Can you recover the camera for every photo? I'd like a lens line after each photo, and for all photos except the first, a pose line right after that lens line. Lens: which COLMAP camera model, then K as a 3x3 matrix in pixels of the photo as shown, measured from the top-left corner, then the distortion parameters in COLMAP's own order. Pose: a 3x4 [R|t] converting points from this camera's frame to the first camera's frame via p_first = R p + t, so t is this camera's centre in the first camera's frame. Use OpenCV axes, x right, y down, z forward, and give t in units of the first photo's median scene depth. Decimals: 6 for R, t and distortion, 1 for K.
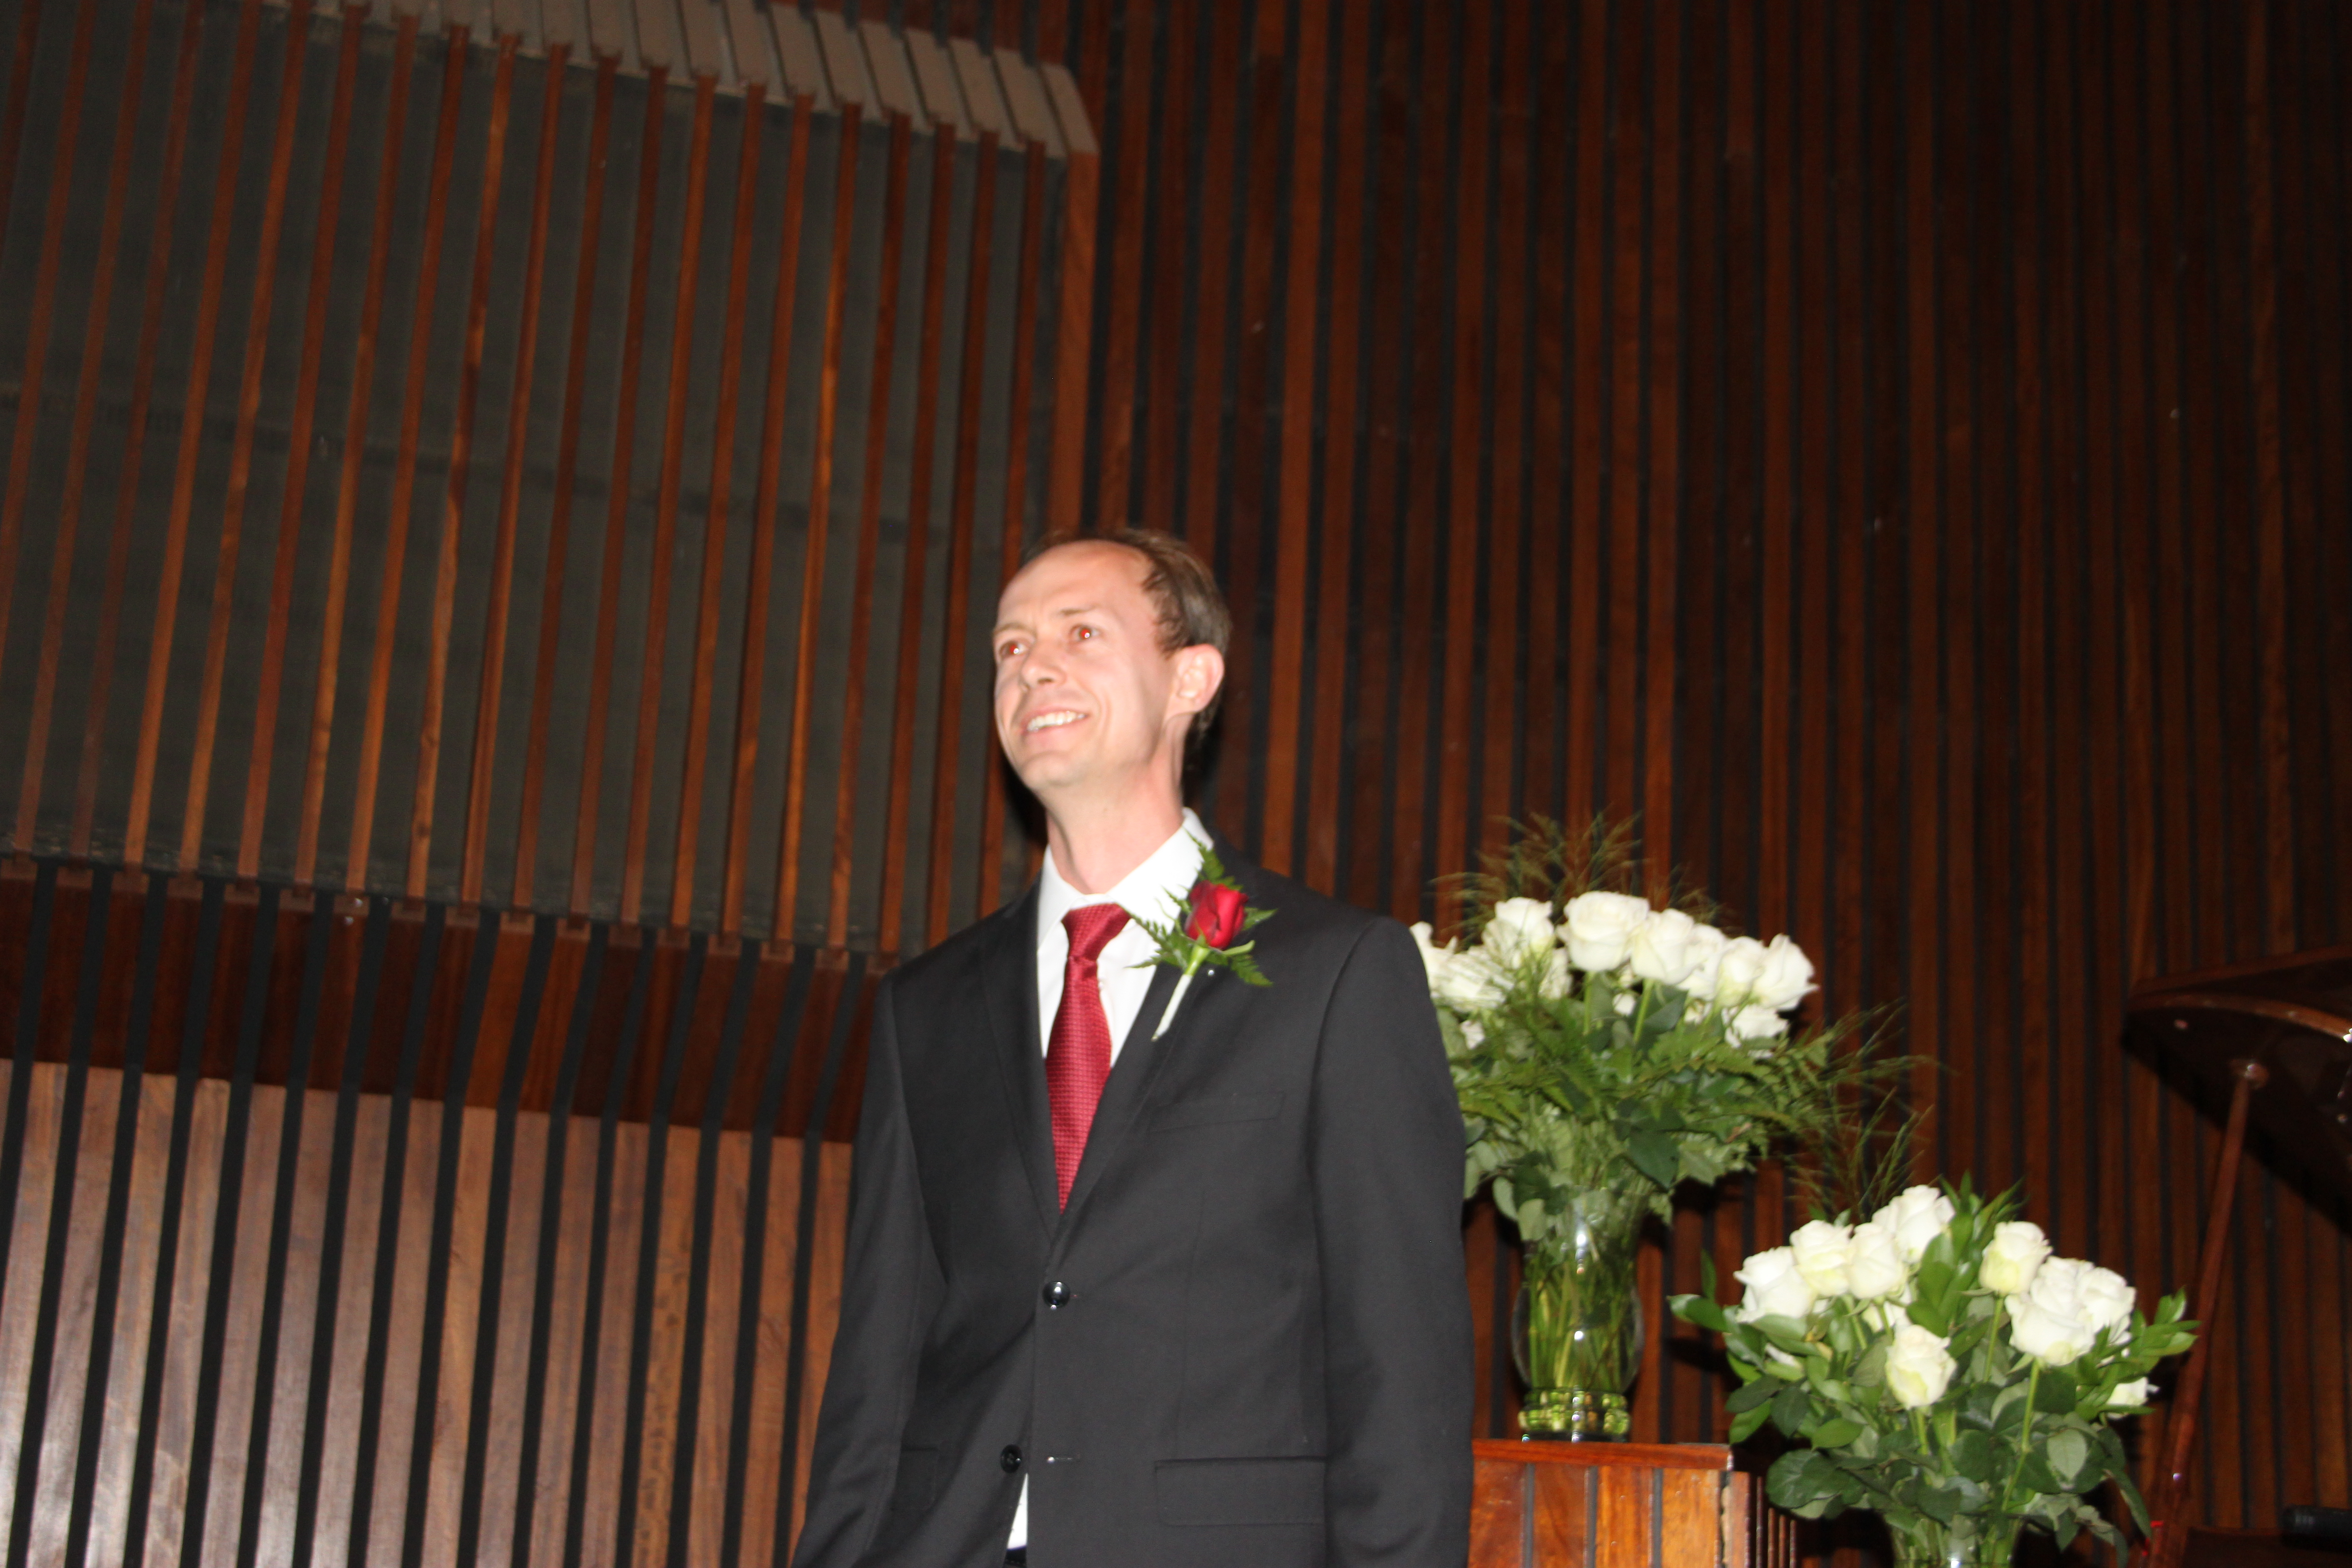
lens RADIAL K [[3369.3, 0, 1176.0], [0, 3369.3, 784.0], [0, 0, 1]] dist [-0.019749, 0.068024]
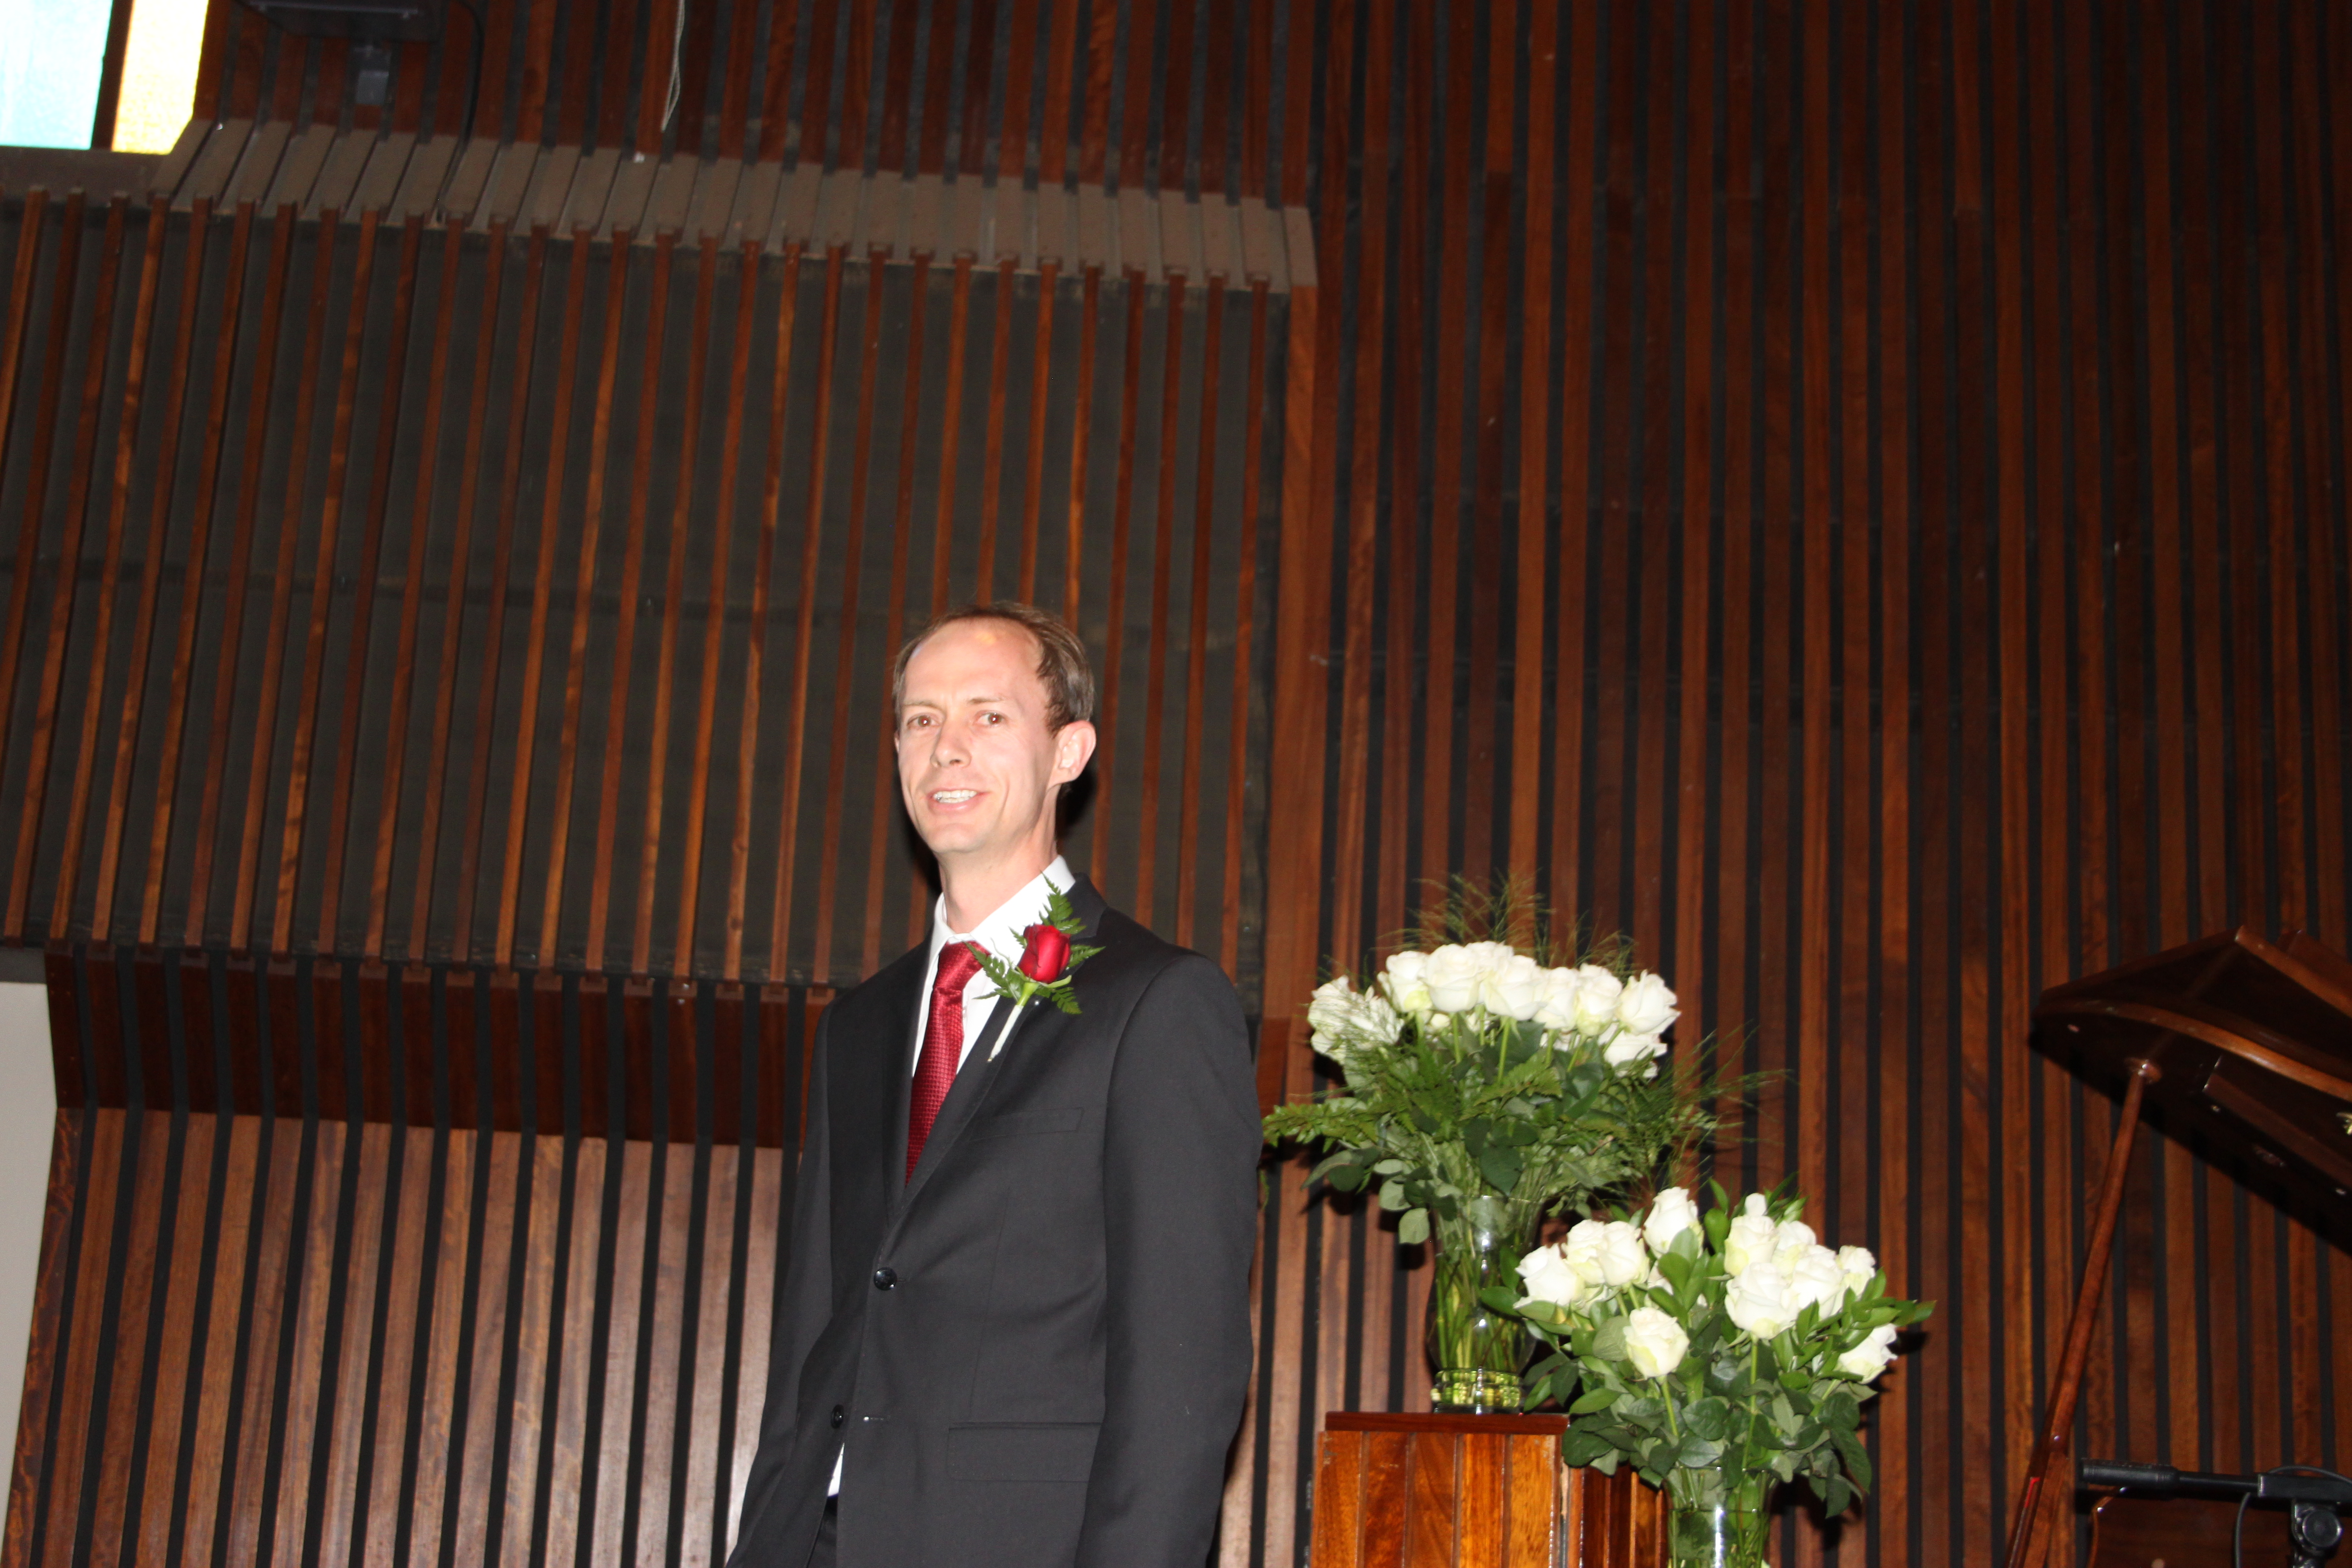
lens RADIAL K [[3327.2, 0, 1176.0], [0, 3327.2, 784.0], [0, 0, 1]] dist [-0.012779, -0.035558]
pose [[0.964263, -0.064149, -0.257064, 0.228429], [0.062905, 0.997934, -0.013067, -0.010023], [0.257371, -0.003571, 0.966306, -0.098516]]
